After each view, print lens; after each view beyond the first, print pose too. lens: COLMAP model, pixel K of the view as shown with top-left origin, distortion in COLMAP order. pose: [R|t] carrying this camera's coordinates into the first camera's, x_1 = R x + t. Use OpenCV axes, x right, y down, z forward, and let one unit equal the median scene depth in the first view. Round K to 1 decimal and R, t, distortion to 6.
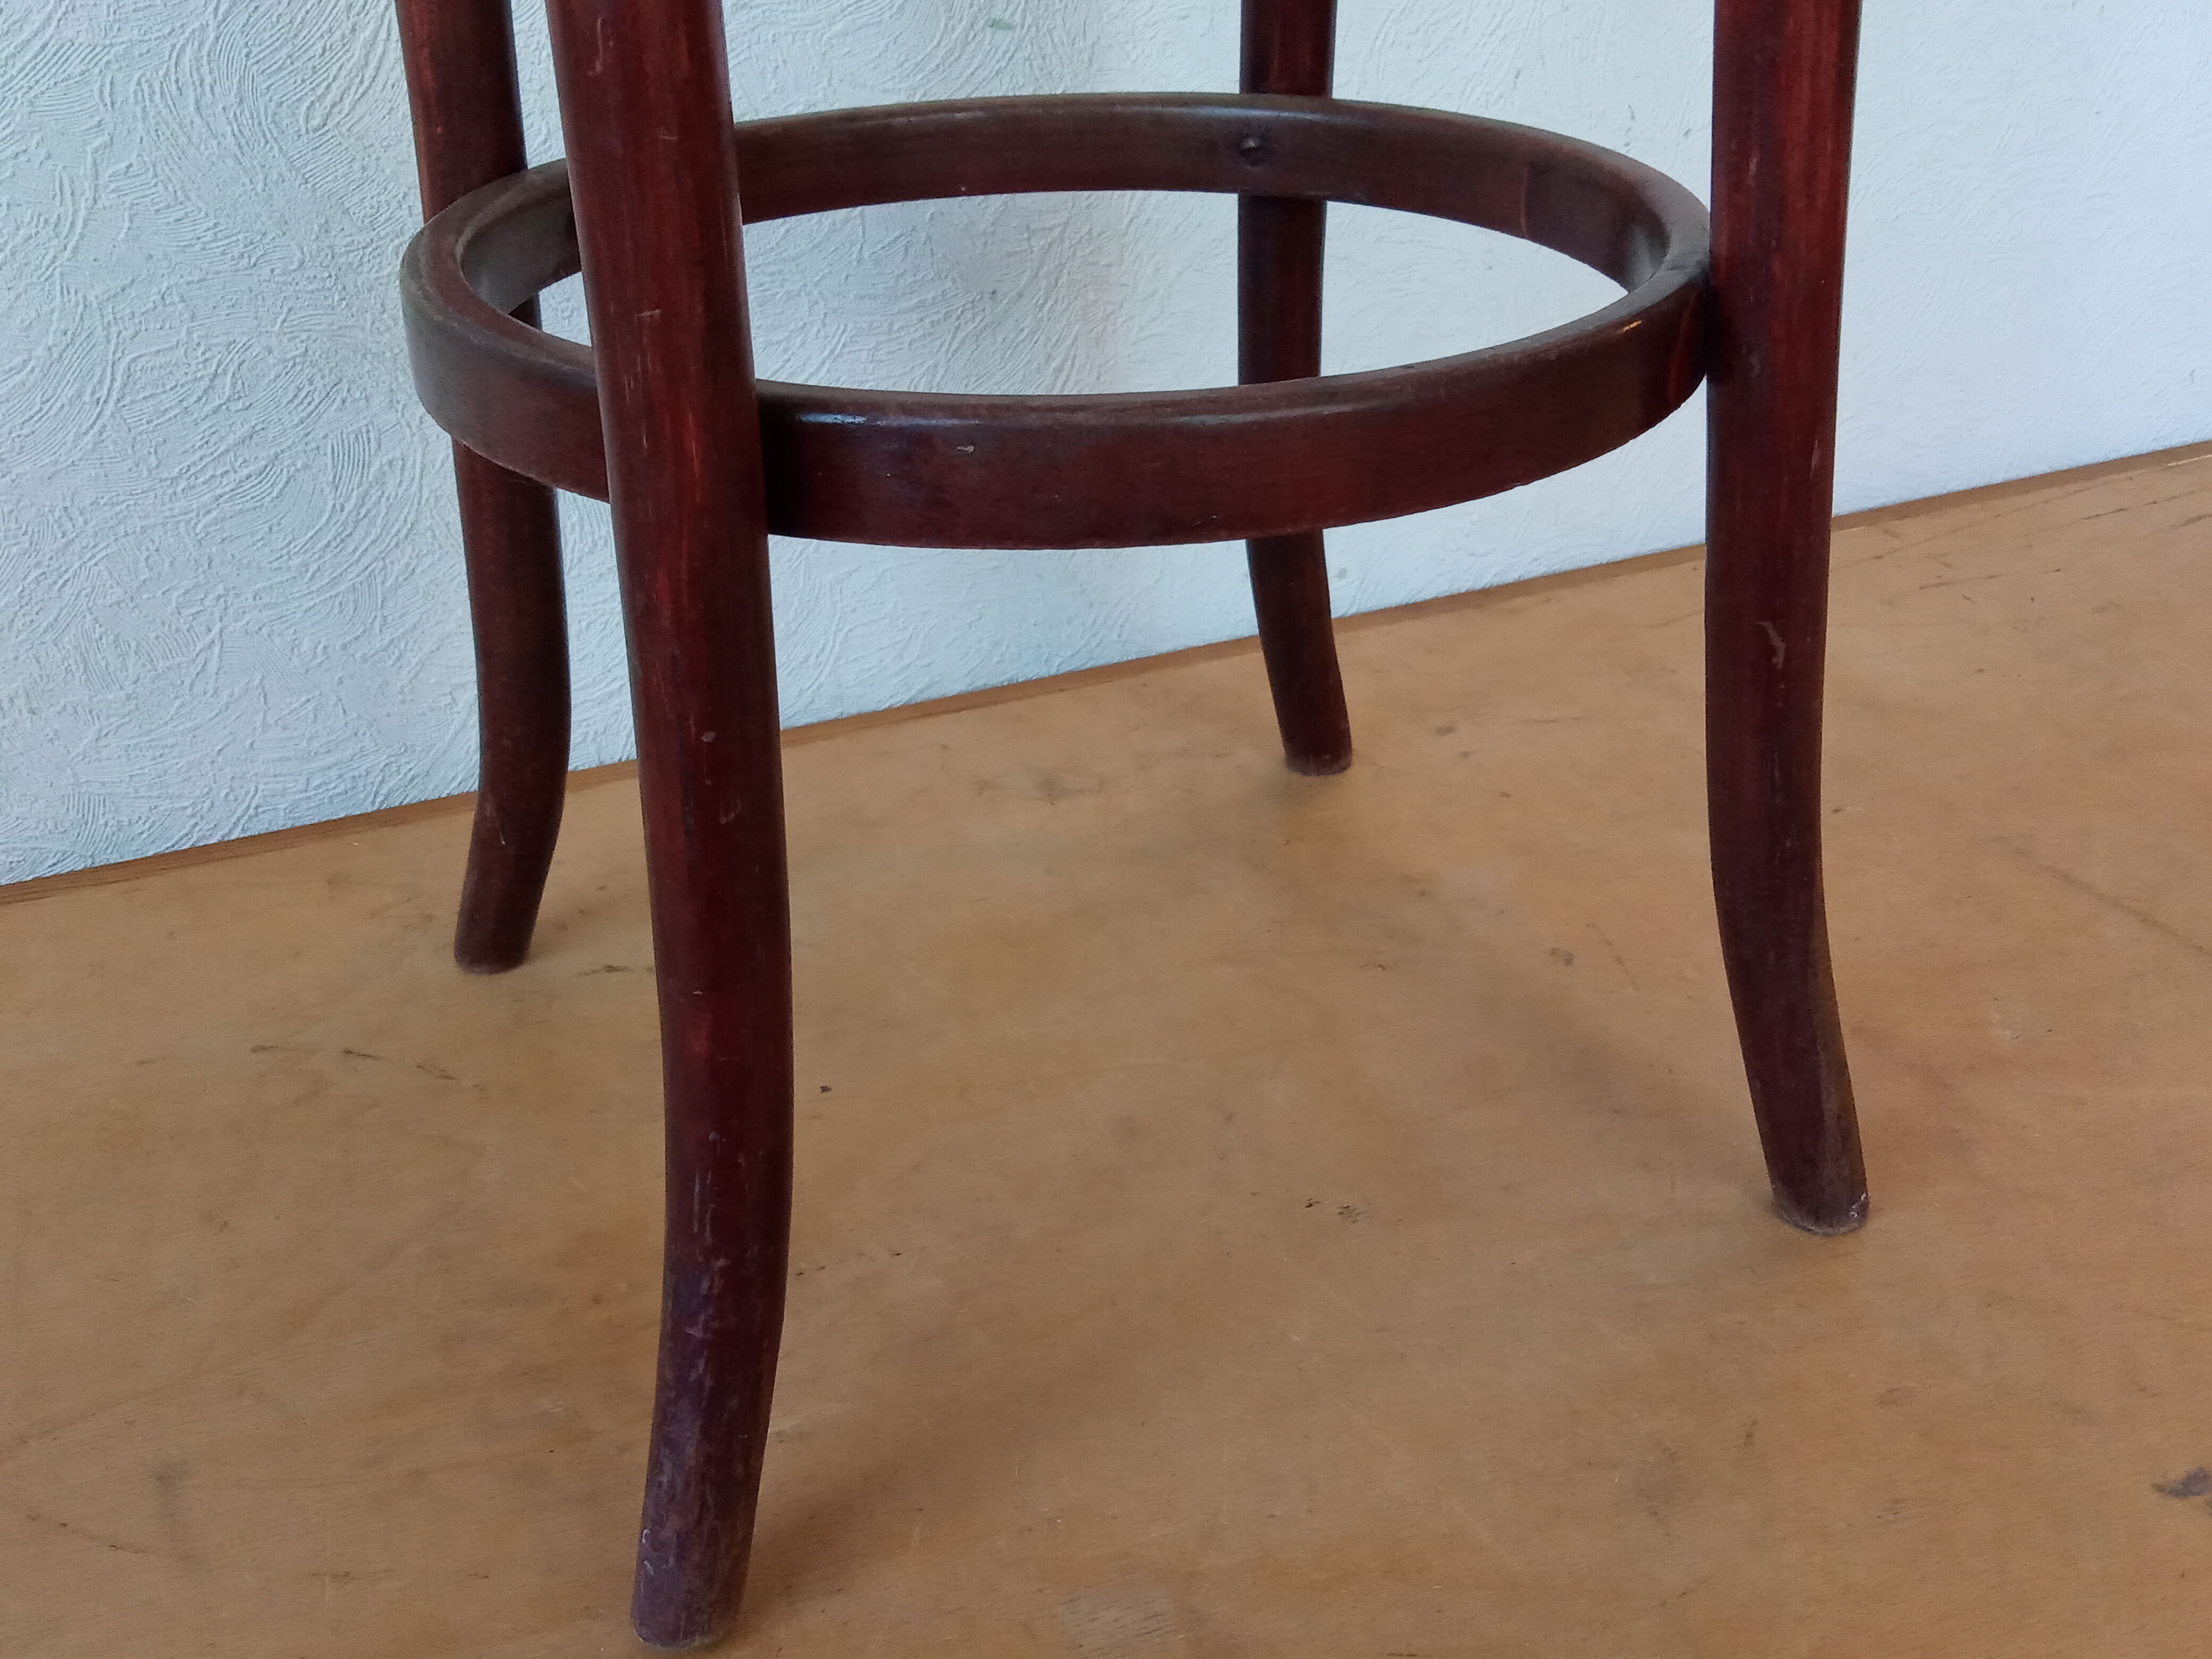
lens RADIAL K [[2248.0, 0, 1076.6], [0, 2248.0, 797.2], [0, 0, 1]] dist [0.023803, 0.000000]
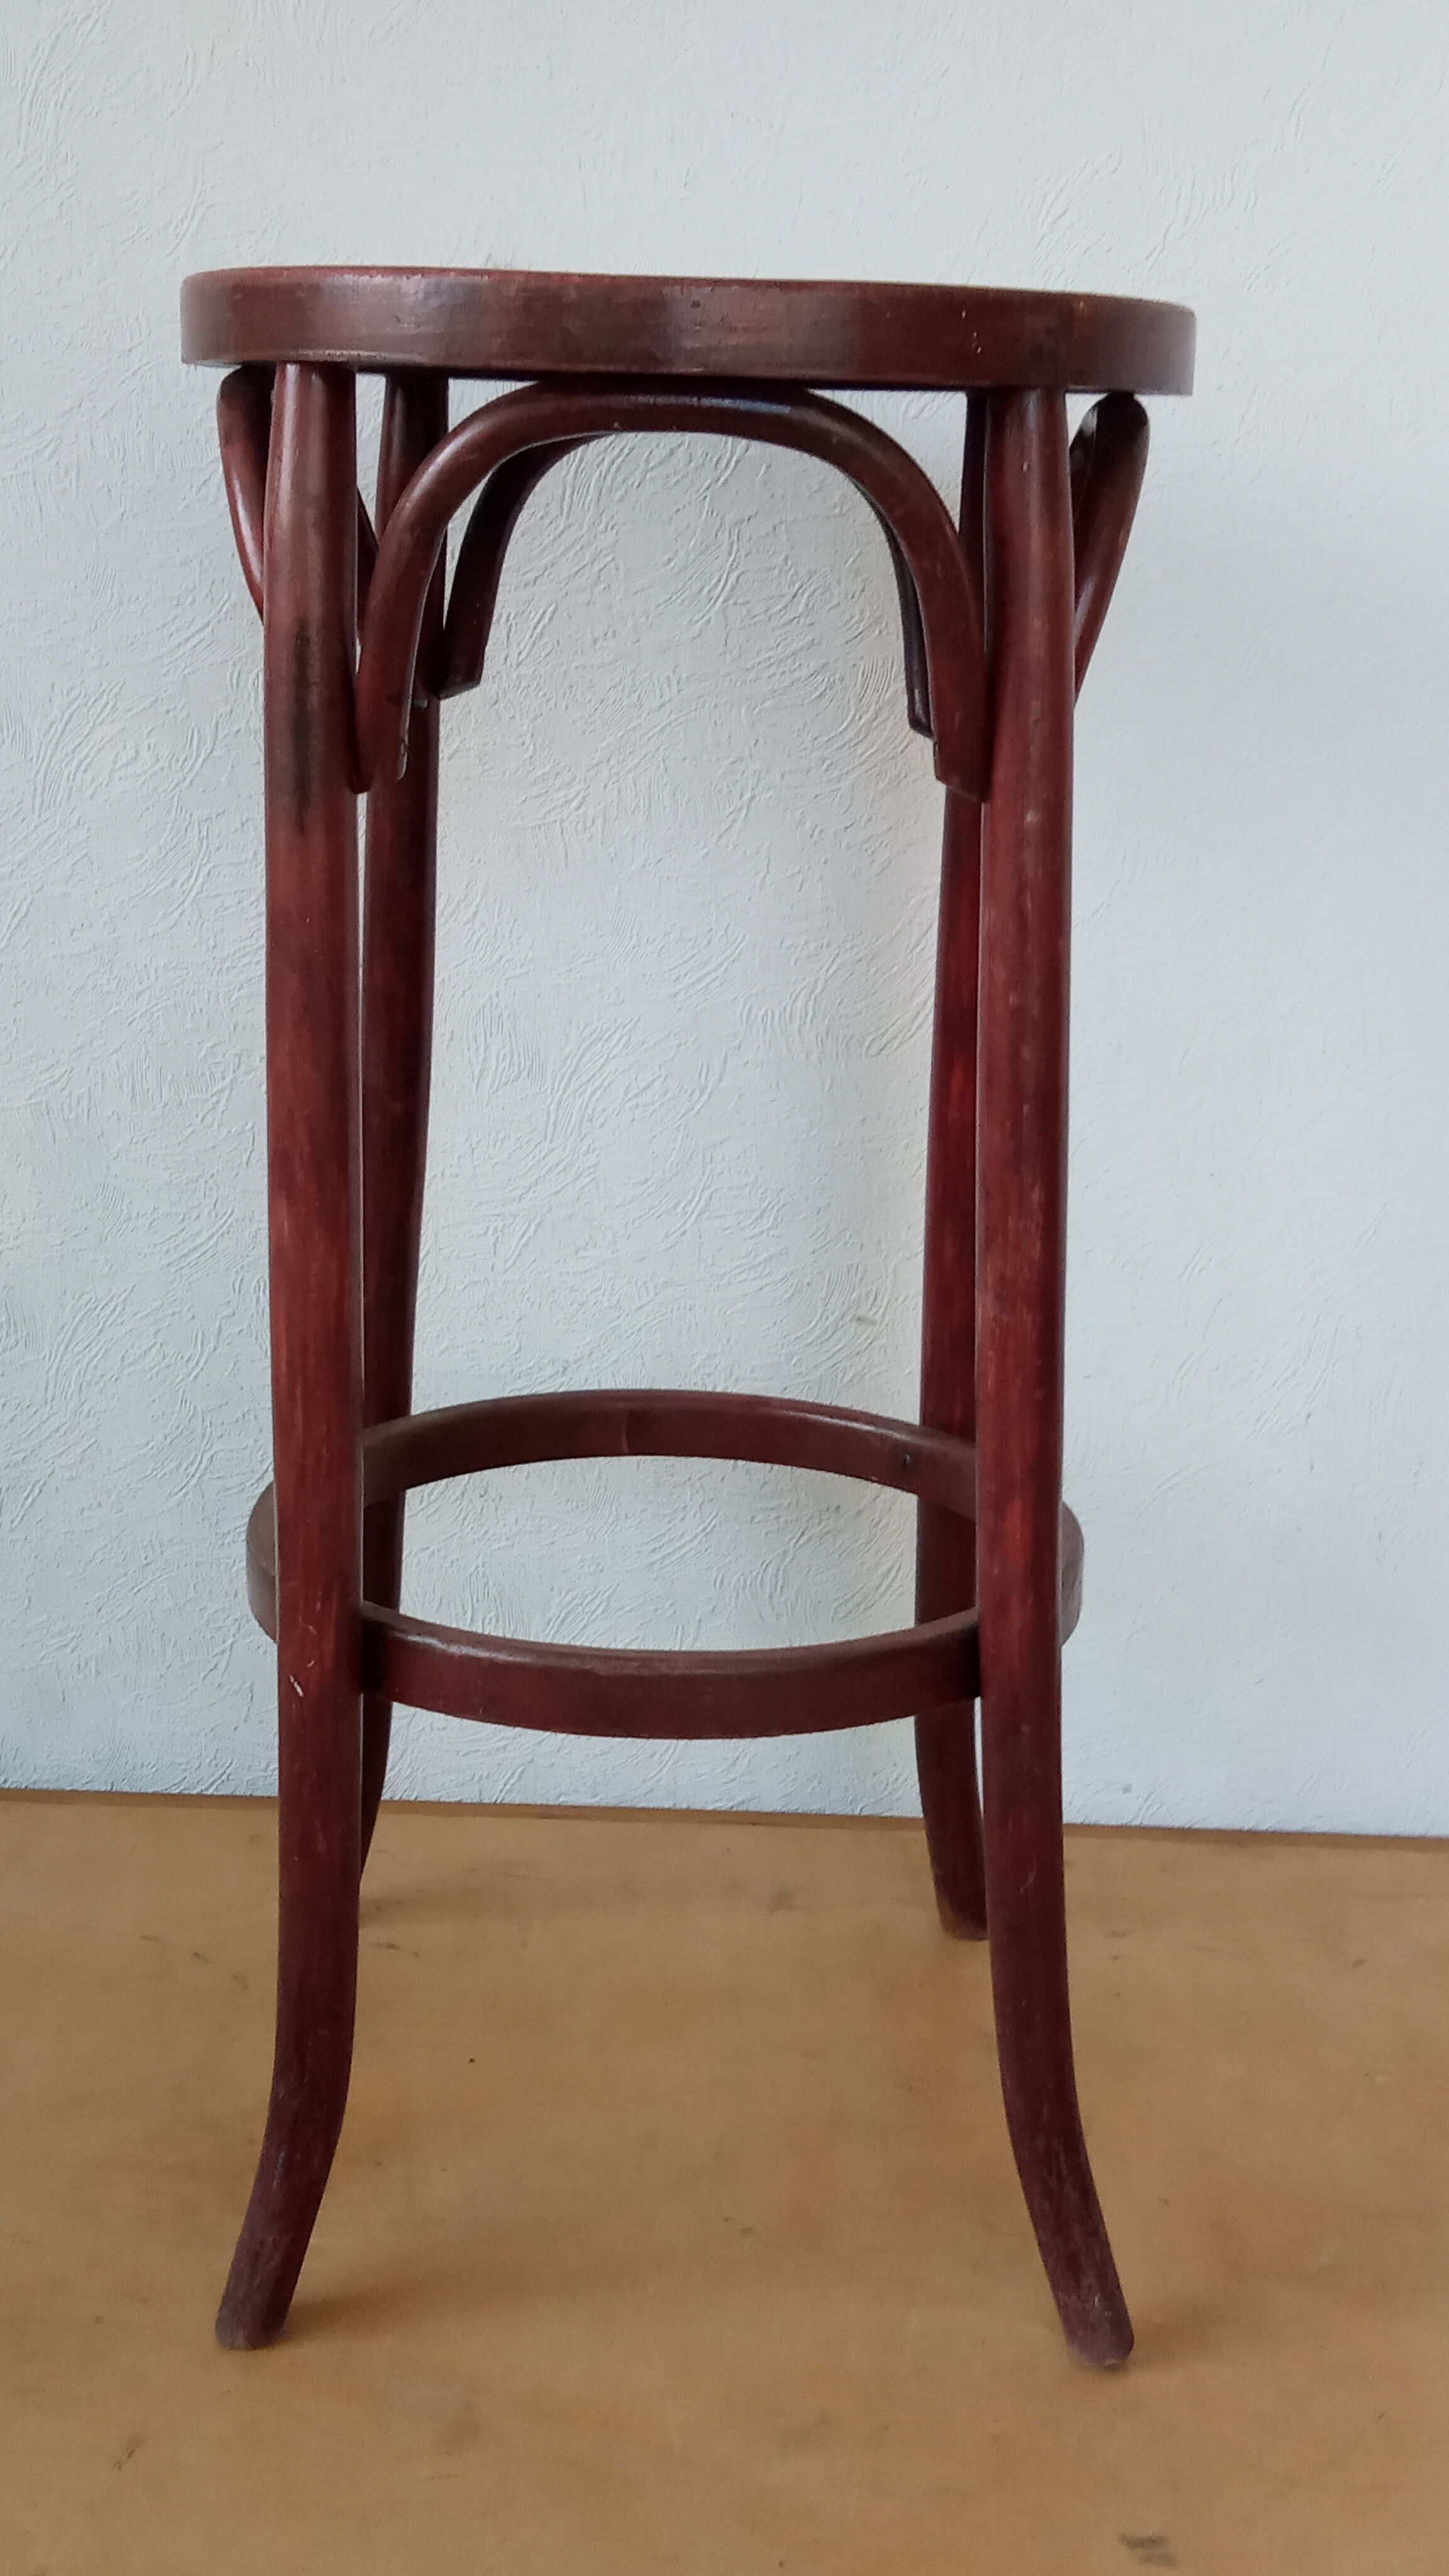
lens RADIAL K [[2985.0, 0, 725.4], [0, 2985.0, 1291.3], [0, 0, 1]] dist [0.033223, 0.000000]
pose [[0.922982, 0.169707, -0.345403, 0.563834], [-0.237425, 0.957460, -0.164013, -0.057780], [0.302875, 0.233389, 0.924011, -0.744914]]
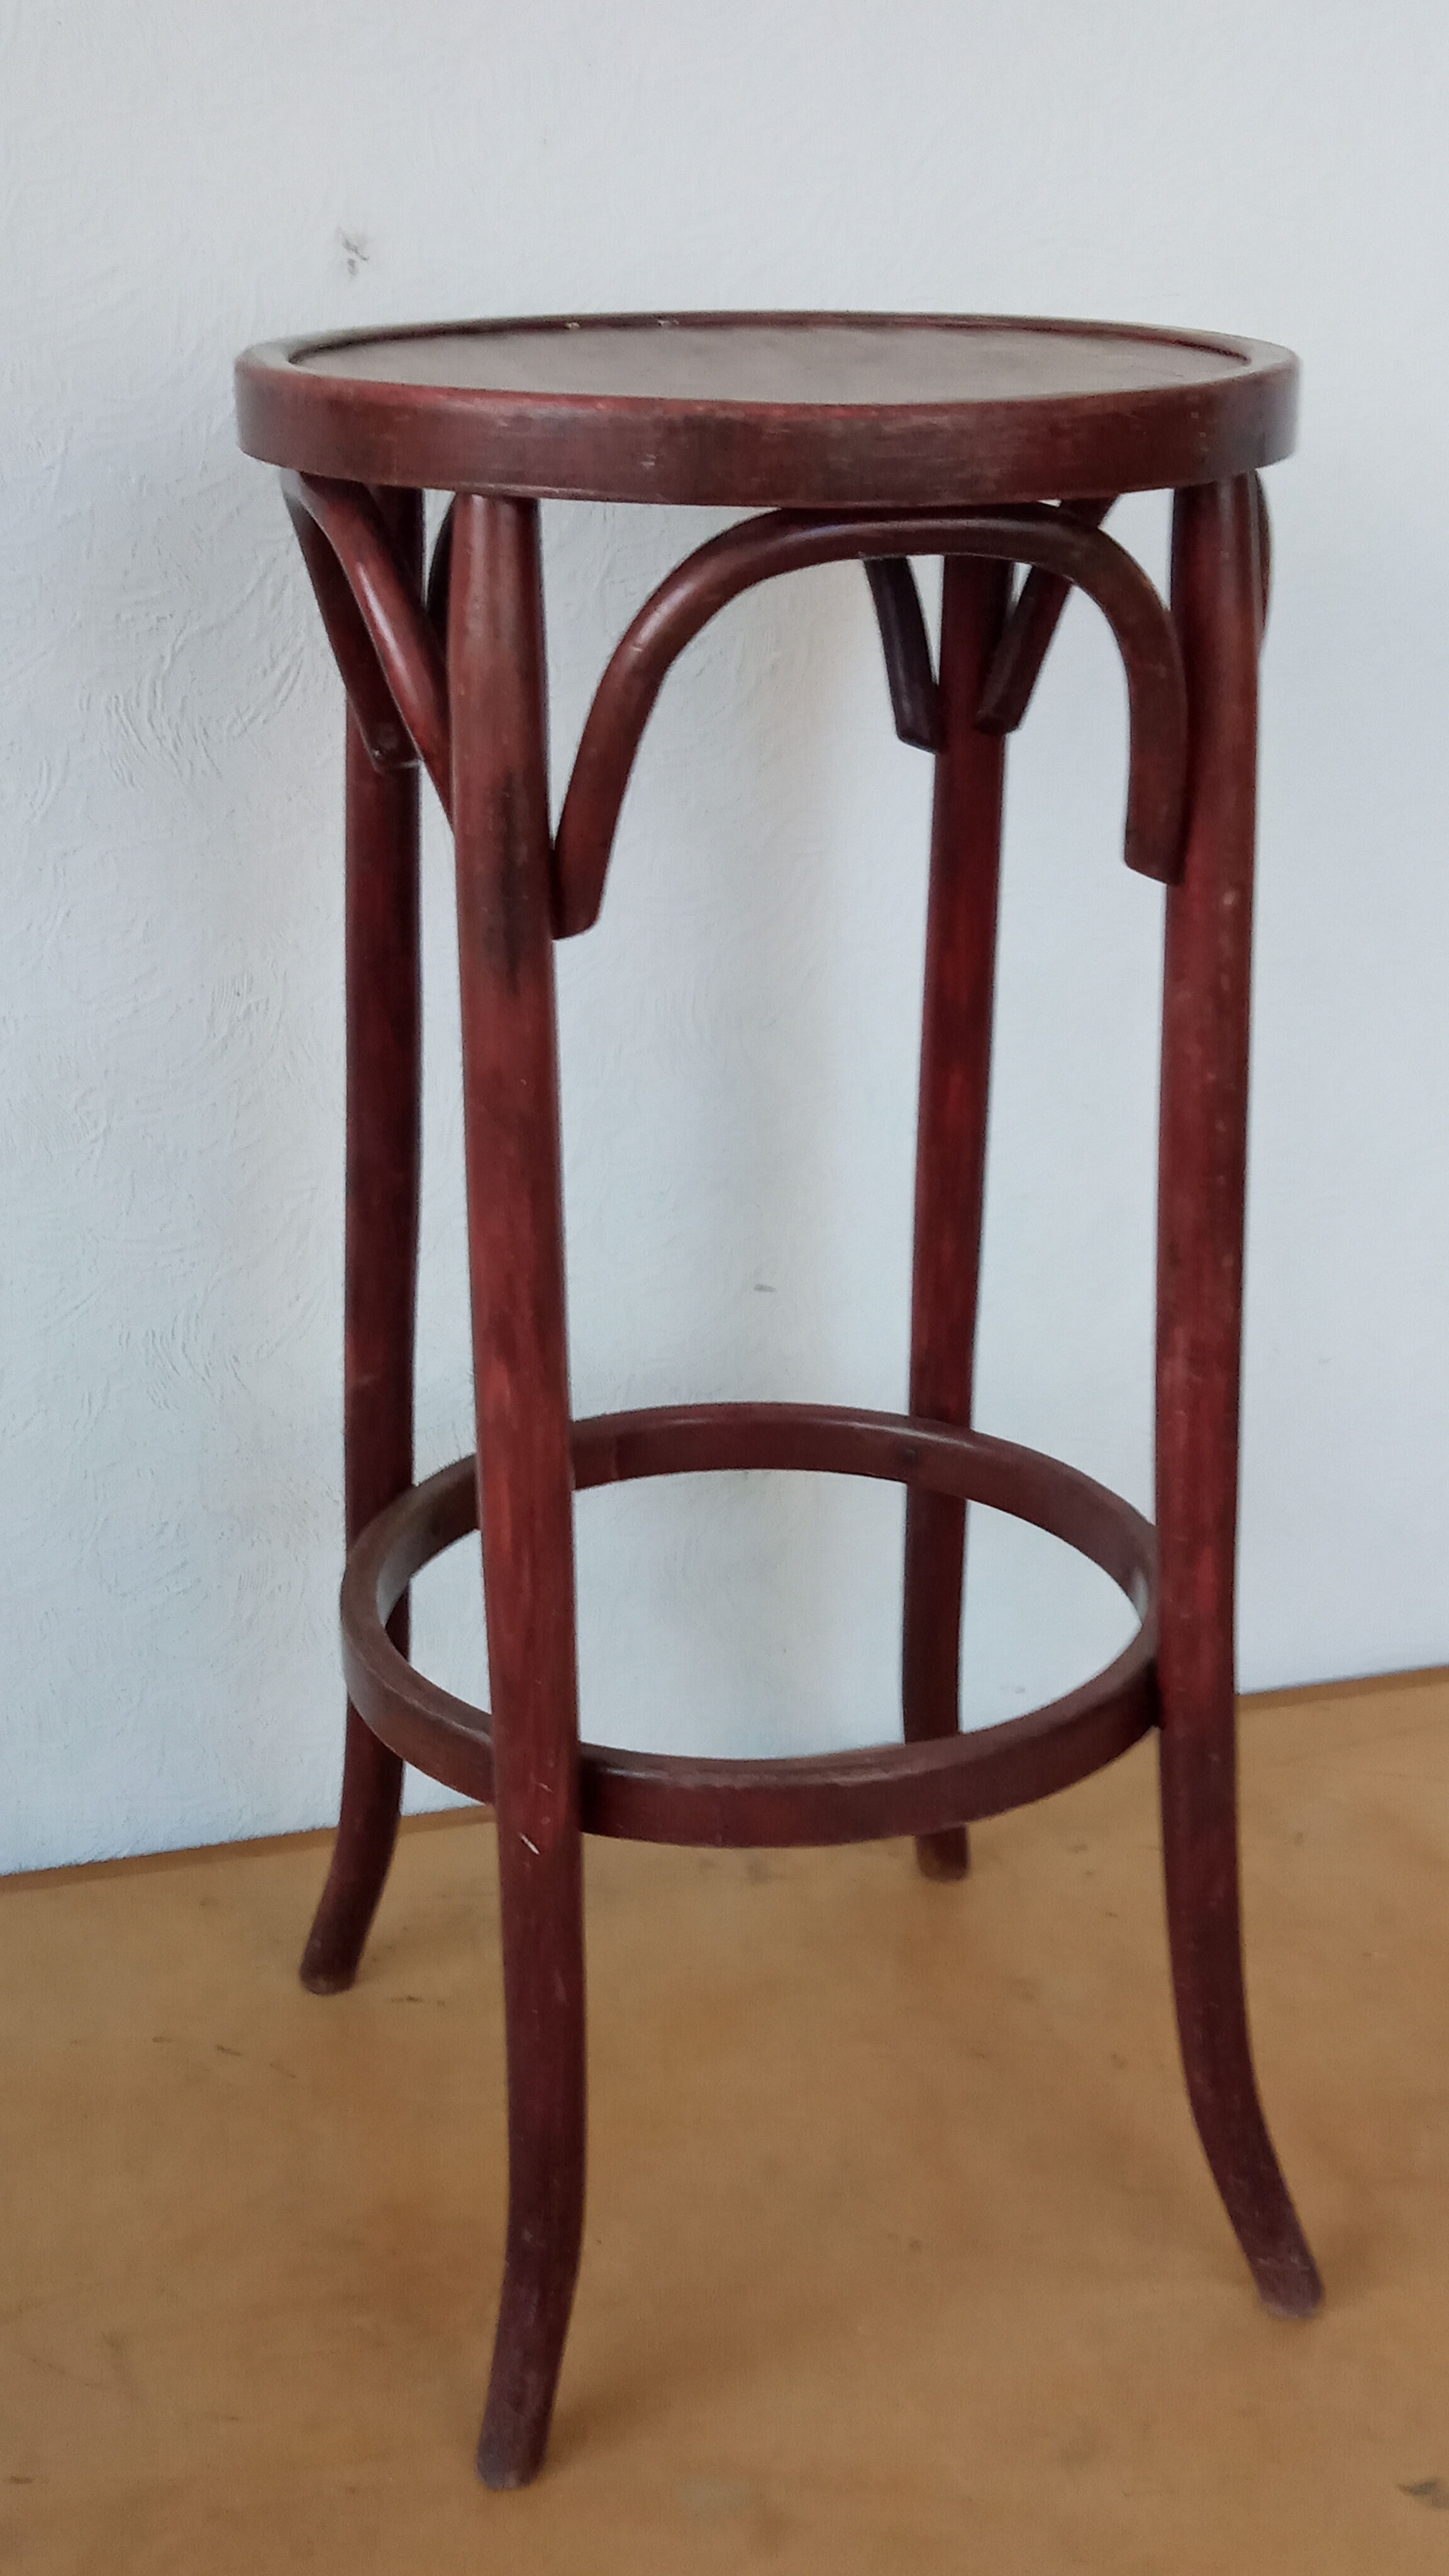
lens RADIAL K [[2985.0, 0, 713.8], [0, 2985.0, 1279.6], [0, 0, 1]] dist [0.033223, 0.000000]
pose [[0.994011, 0.078985, -0.075524, 0.077404], [-0.086555, 0.990923, -0.102859, -0.187776], [0.066715, 0.108780, 0.991825, -0.837046]]
